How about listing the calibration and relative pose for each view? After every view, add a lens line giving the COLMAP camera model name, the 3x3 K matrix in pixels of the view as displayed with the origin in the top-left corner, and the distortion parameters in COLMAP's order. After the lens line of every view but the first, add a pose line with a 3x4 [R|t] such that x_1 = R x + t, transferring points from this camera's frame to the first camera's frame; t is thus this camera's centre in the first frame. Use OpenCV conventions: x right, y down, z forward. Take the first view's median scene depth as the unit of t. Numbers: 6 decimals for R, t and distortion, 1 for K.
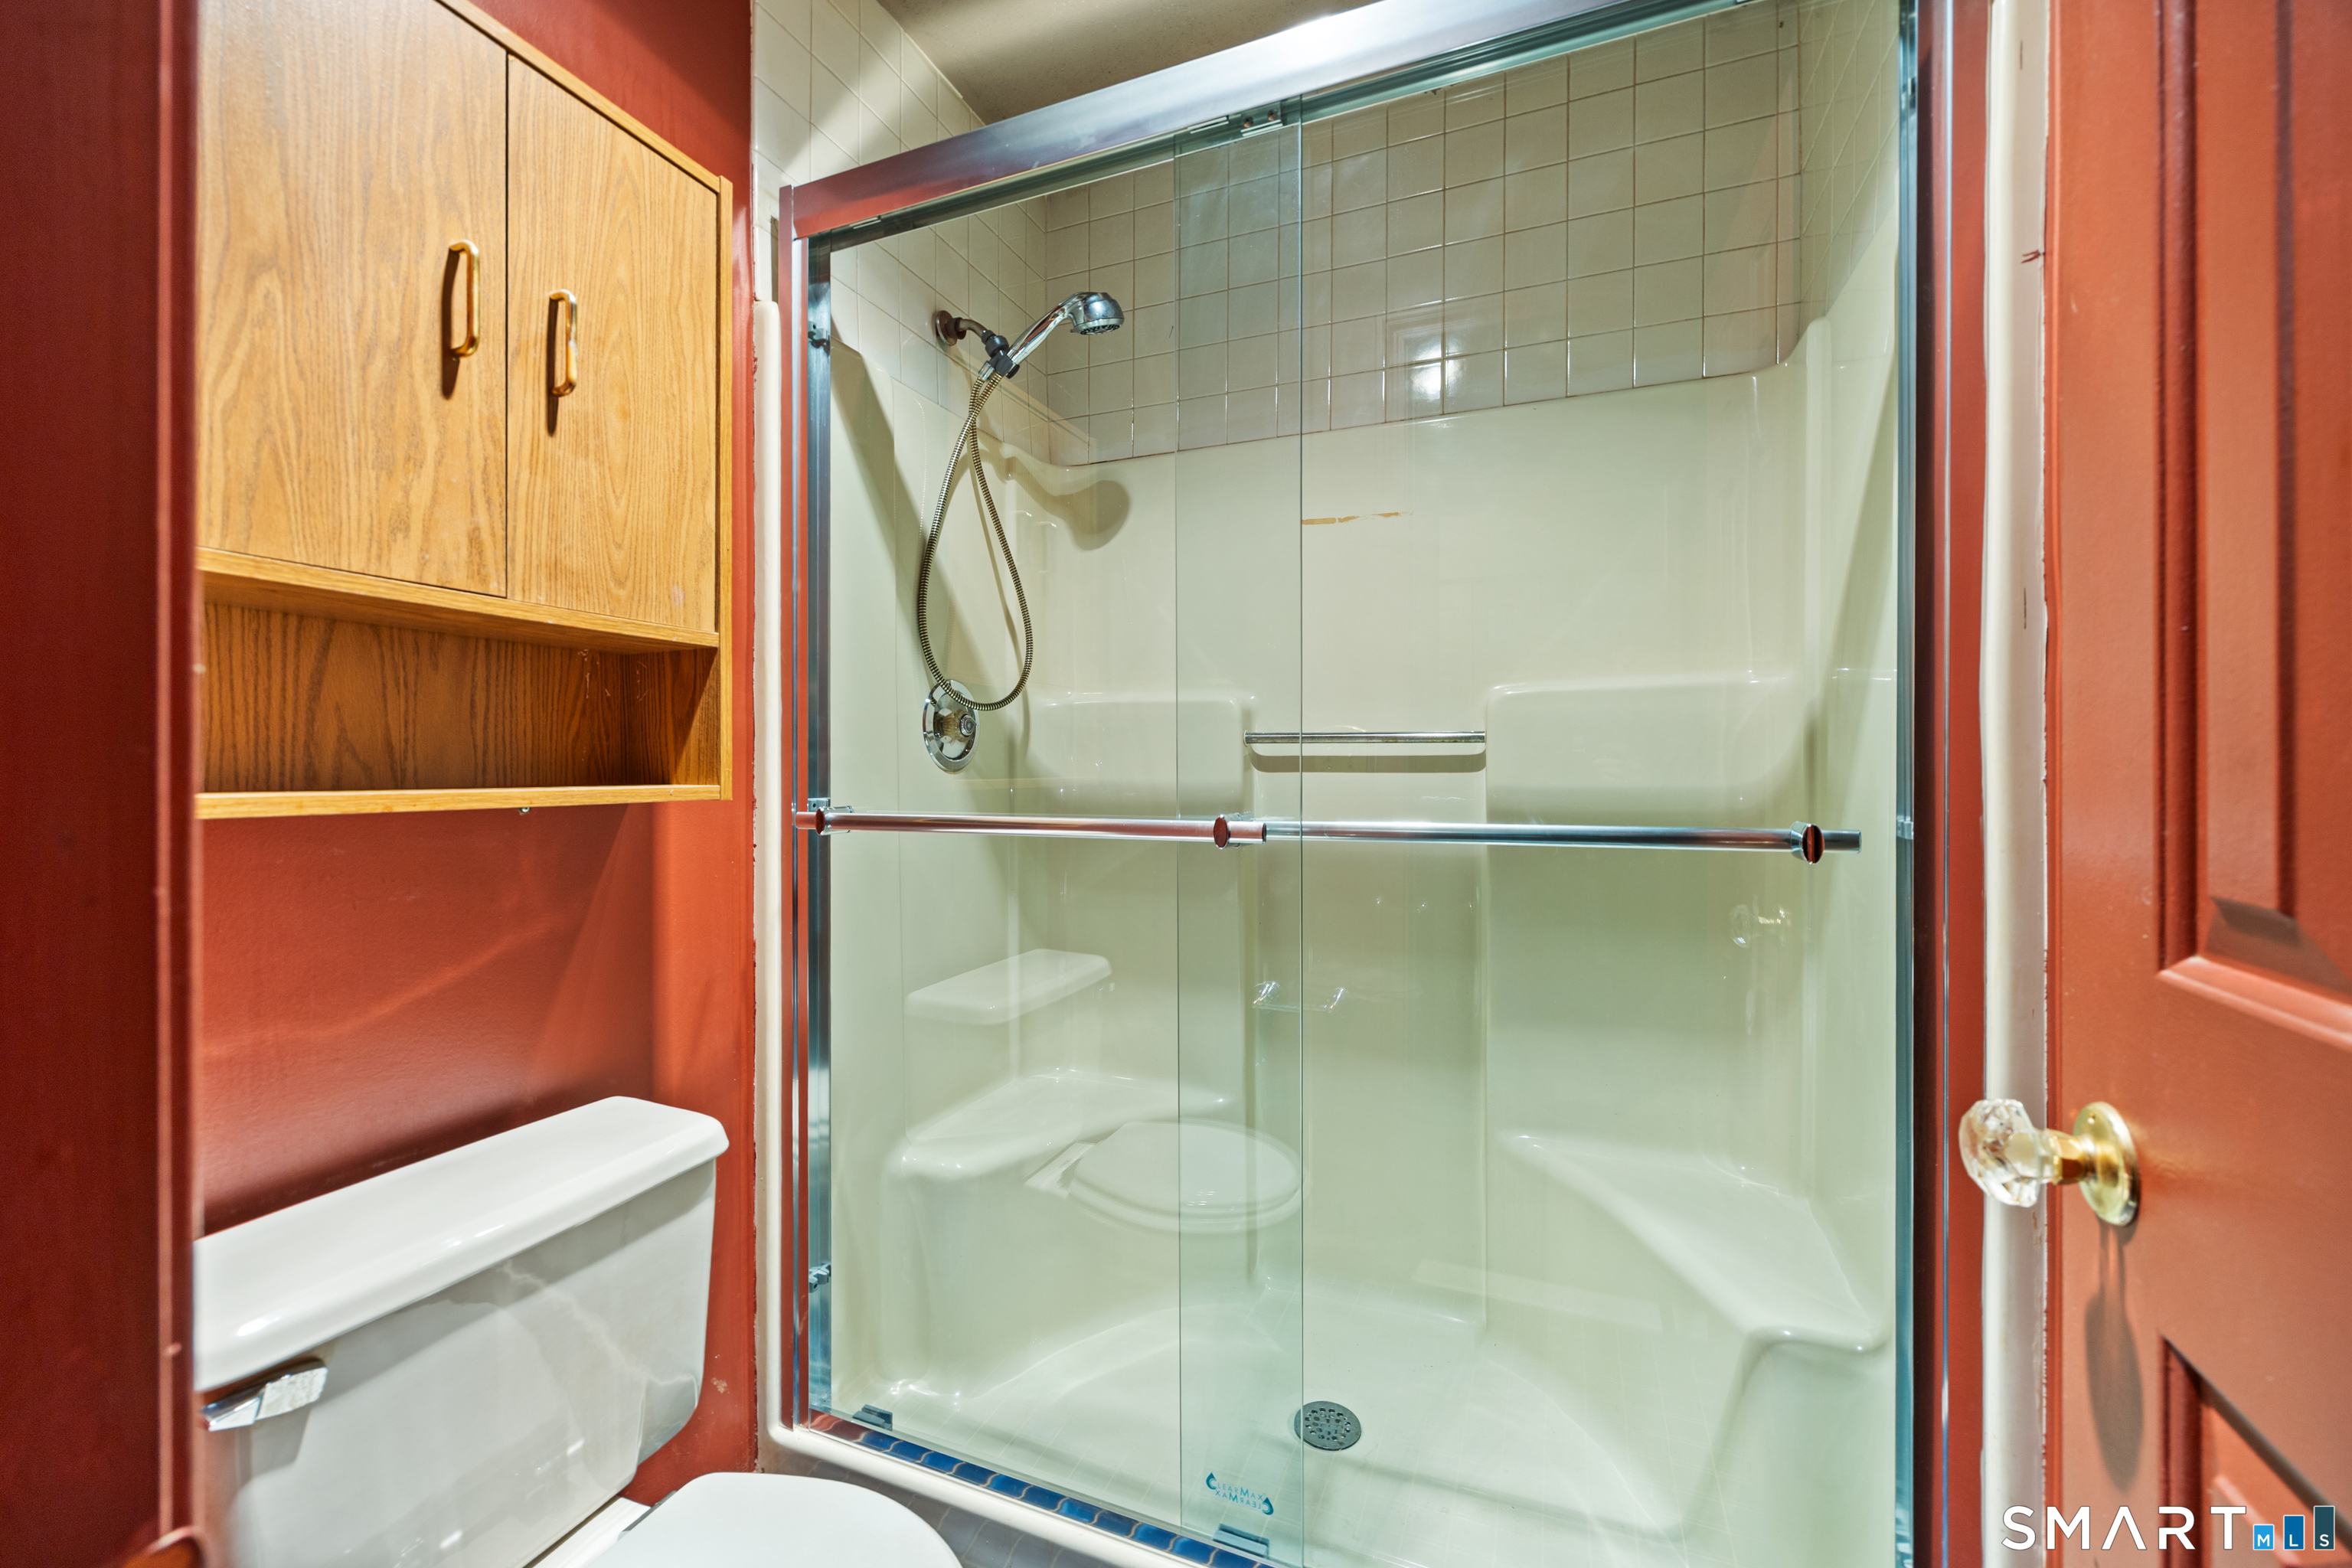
lens RADIAL K [[908.7, 0, 1176.0], [0, 908.7, 784.0], [0, 0, 1]] dist [-0.001898, -0.000122]
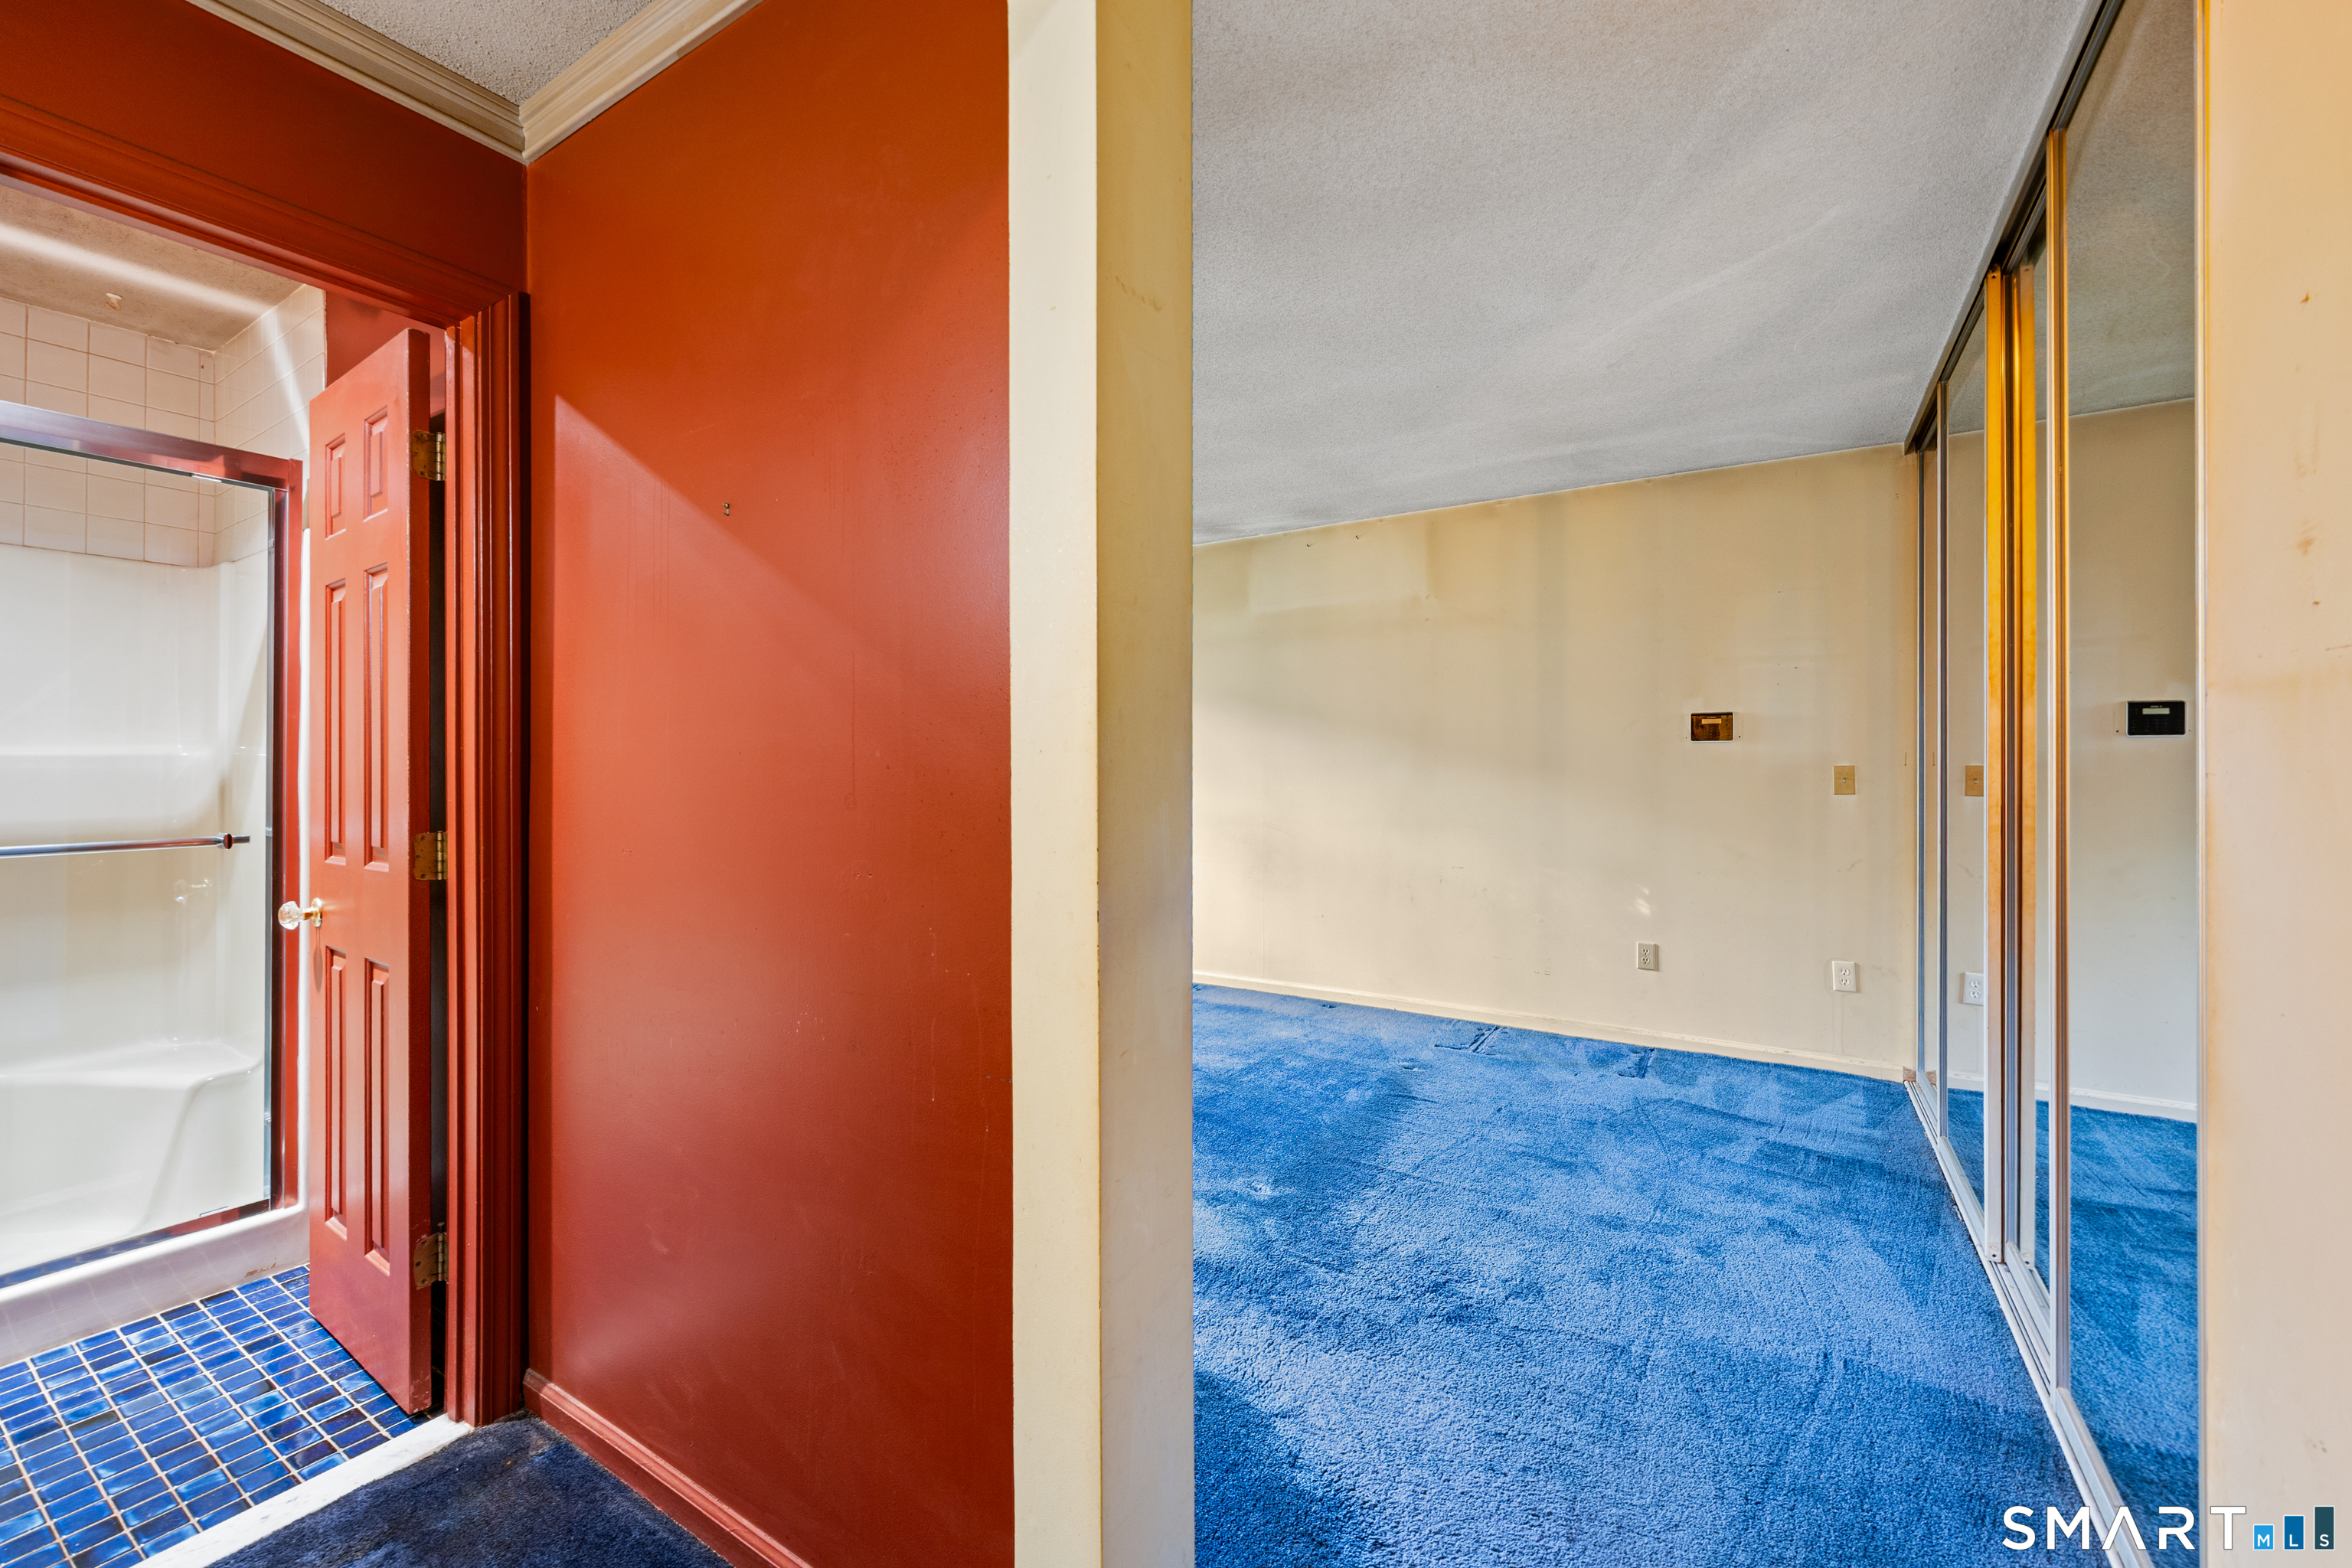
lens RADIAL K [[996.3, 0, 1171.3], [0, 996.3, 742.1], [0, 0, 1]] dist [-0.001156, -0.000100]
pose [[0.179669, 0.026217, 0.983378, -0.998841], [0.020049, 0.999340, -0.030306, -0.046082], [-0.983523, 0.025161, 0.179025, -1.334564]]
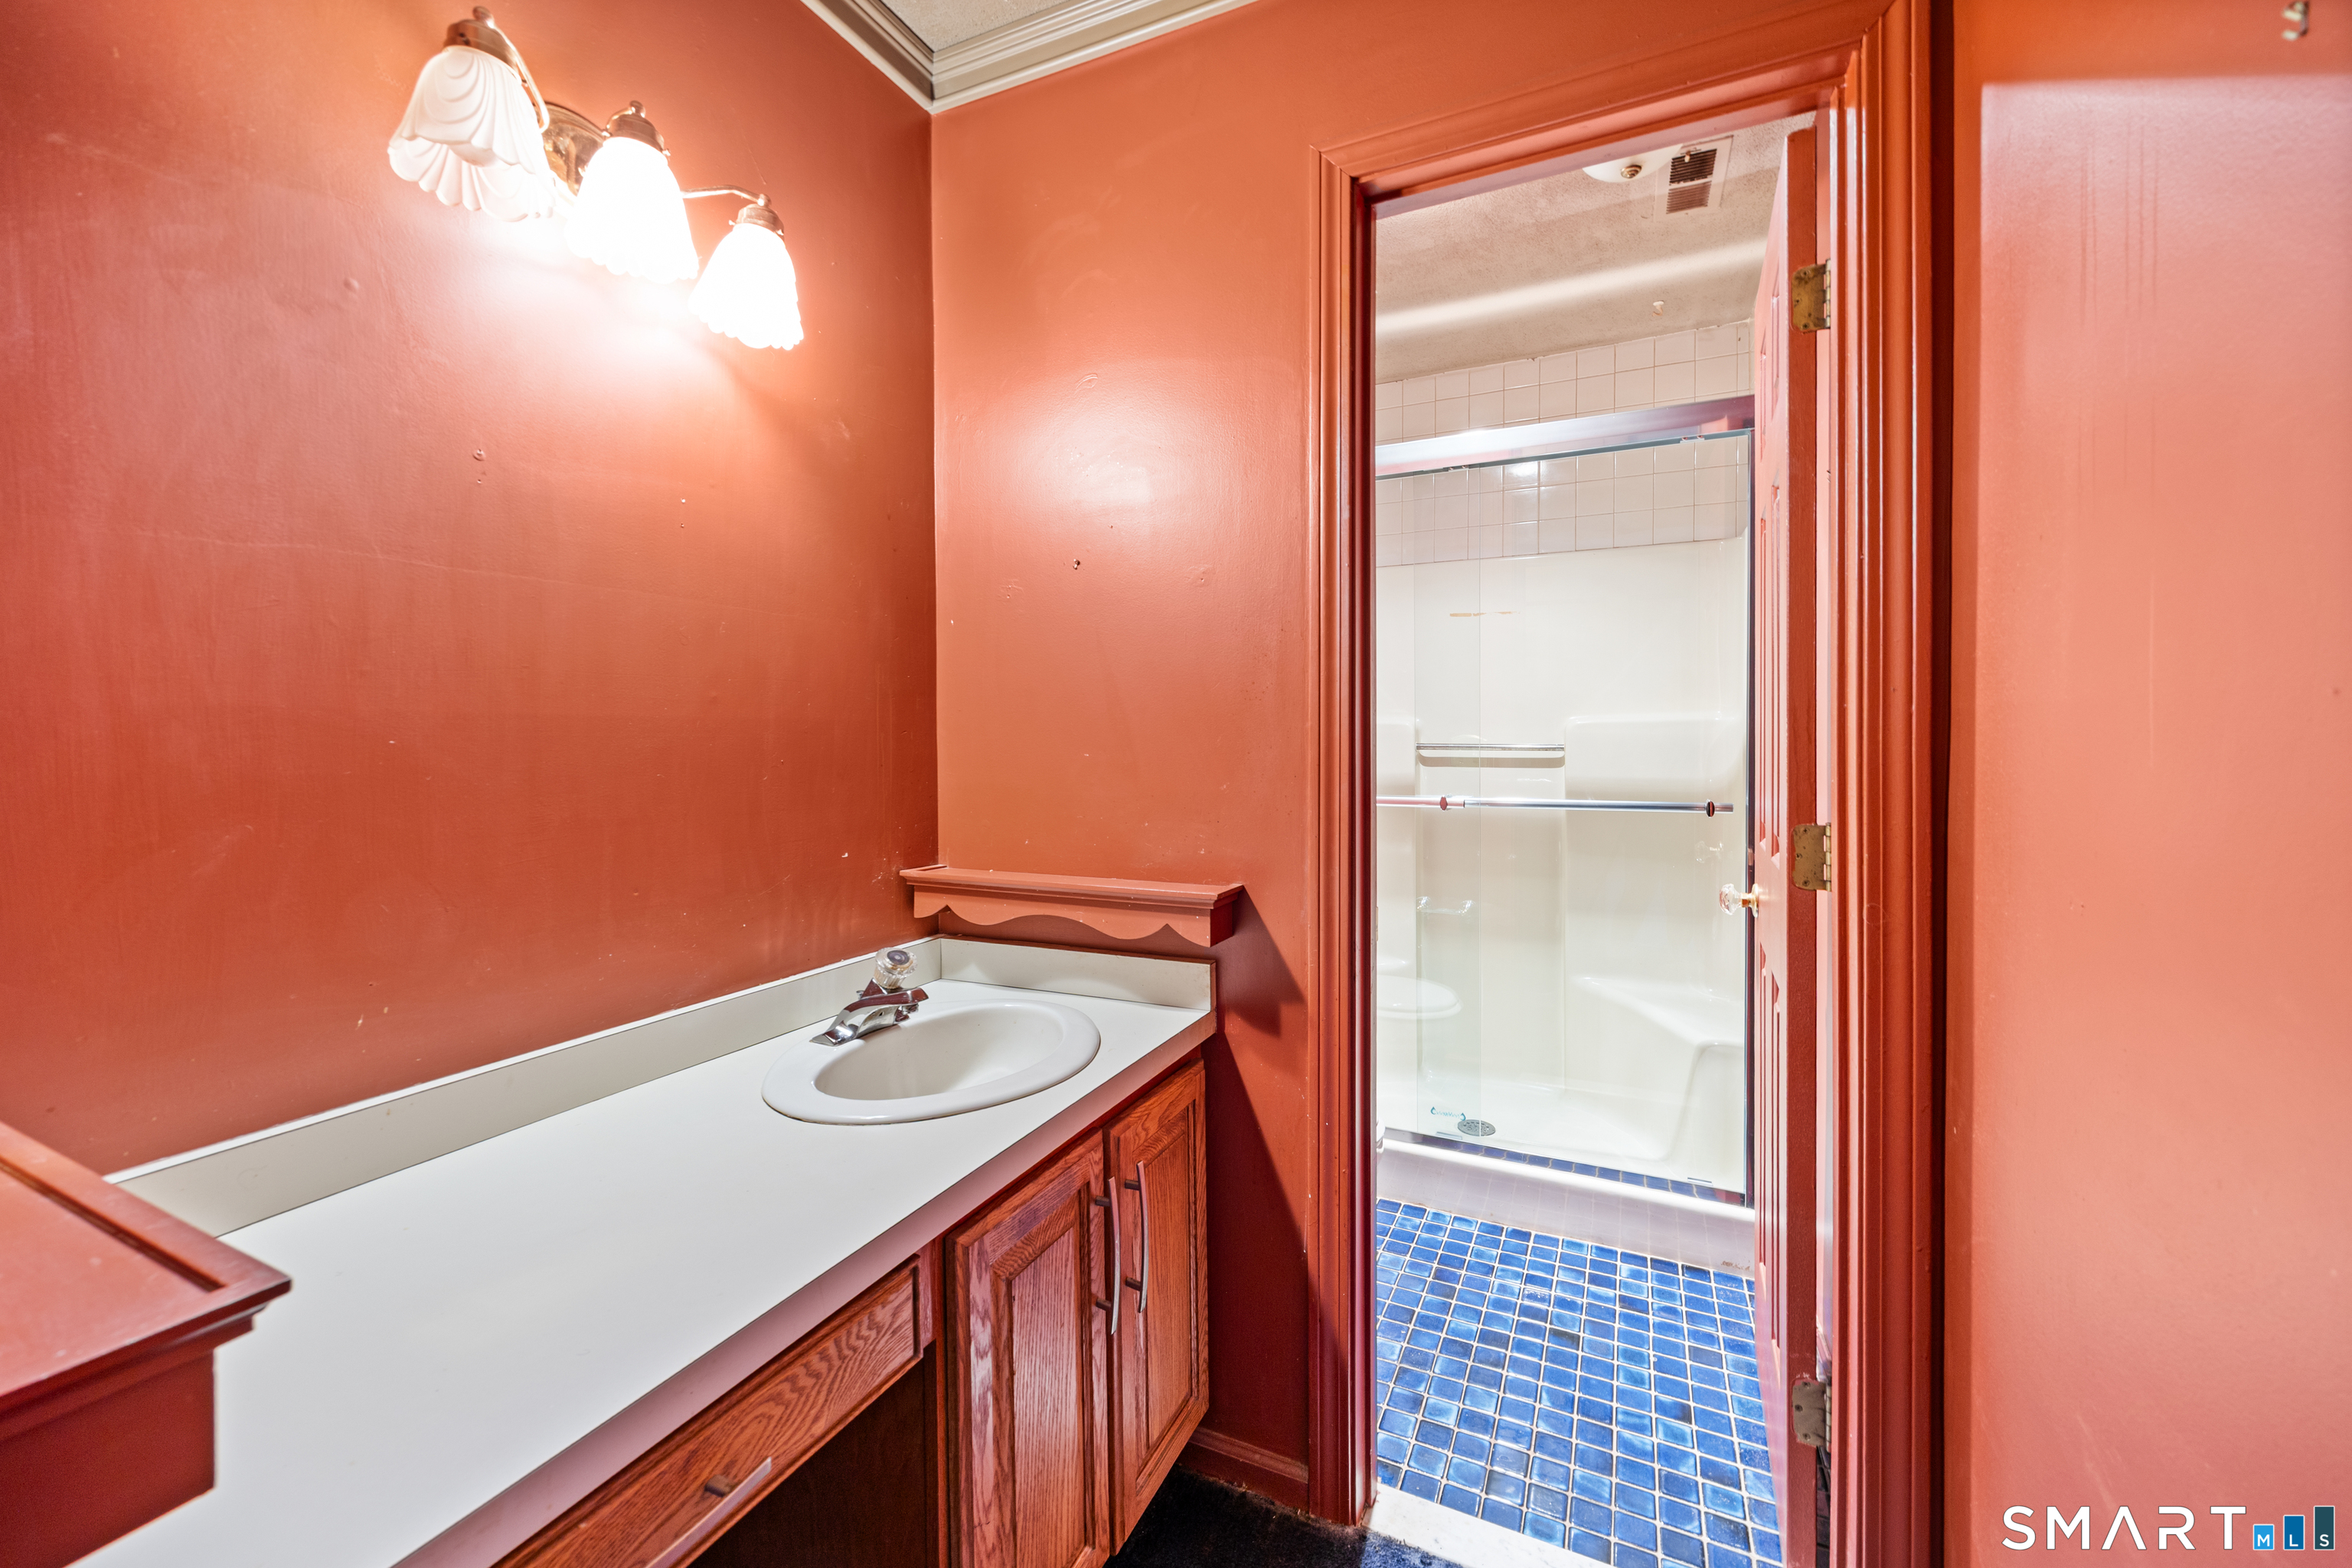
lens RADIAL K [[929.0, 0, 1170.2], [0, 929.0, 751.9], [0, 0, 1]] dist [0.000490, -0.000009]
pose [[0.997536, -0.001407, -0.070141, -0.354415], [0.001383, 0.999999, -0.000385, -0.056731], [0.070141, 0.000287, 0.997537, -1.020385]]
